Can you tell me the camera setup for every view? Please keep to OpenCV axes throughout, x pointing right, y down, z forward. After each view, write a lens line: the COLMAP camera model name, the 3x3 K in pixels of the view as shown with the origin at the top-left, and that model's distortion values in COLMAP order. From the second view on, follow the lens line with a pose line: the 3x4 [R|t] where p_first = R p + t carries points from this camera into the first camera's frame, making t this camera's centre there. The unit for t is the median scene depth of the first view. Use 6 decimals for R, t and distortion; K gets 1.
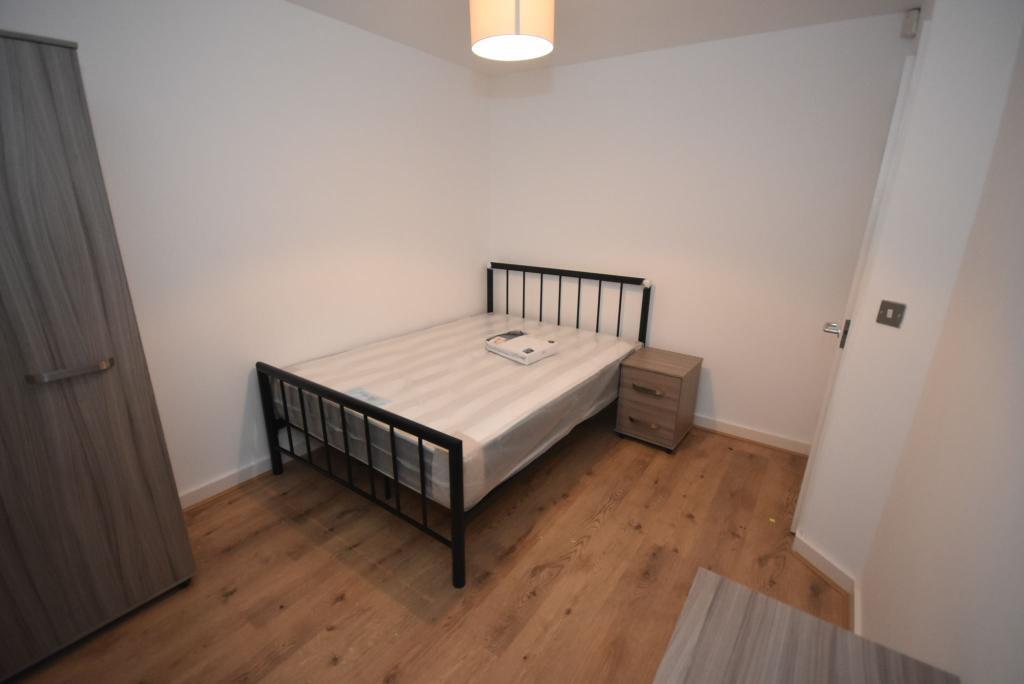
lens RADIAL K [[452.1, 0, 514.3], [0, 452.1, 344.3], [0, 0, 1]] dist [0.000774, 0.000147]
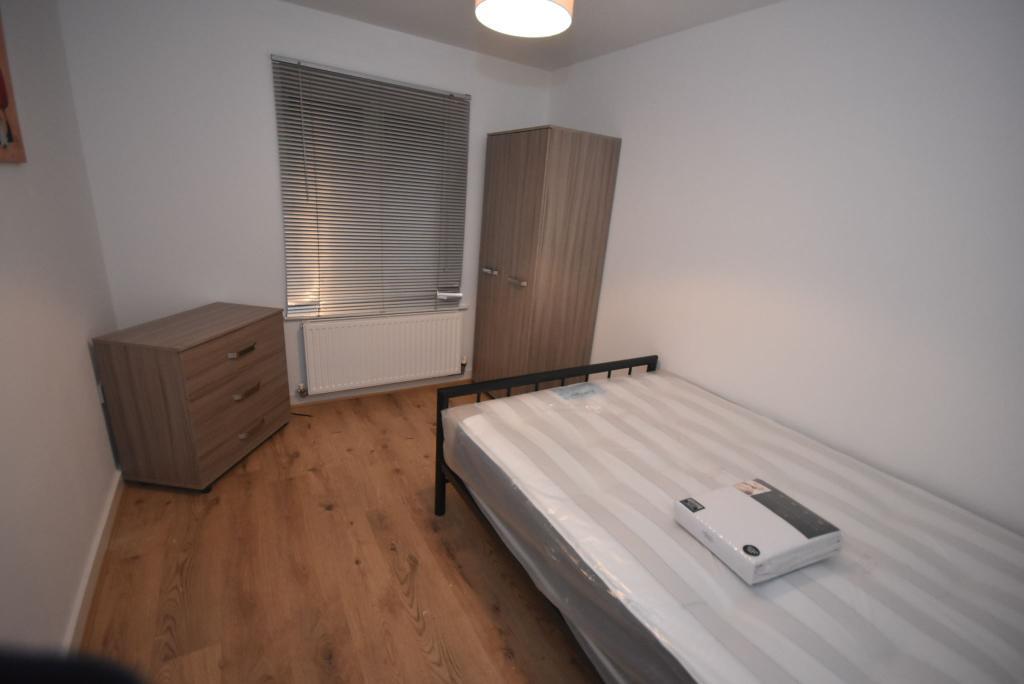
lens RADIAL K [[452.1, 0, 514.3], [0, 452.1, 344.3], [0, 0, 1]] dist [0.000774, 0.000147]
pose [[-0.399642, 0.235369, -0.885939, 0.705751], [-0.353922, 0.851914, 0.385981, -0.360290], [0.845592, 0.467807, -0.257159, 1.175033]]
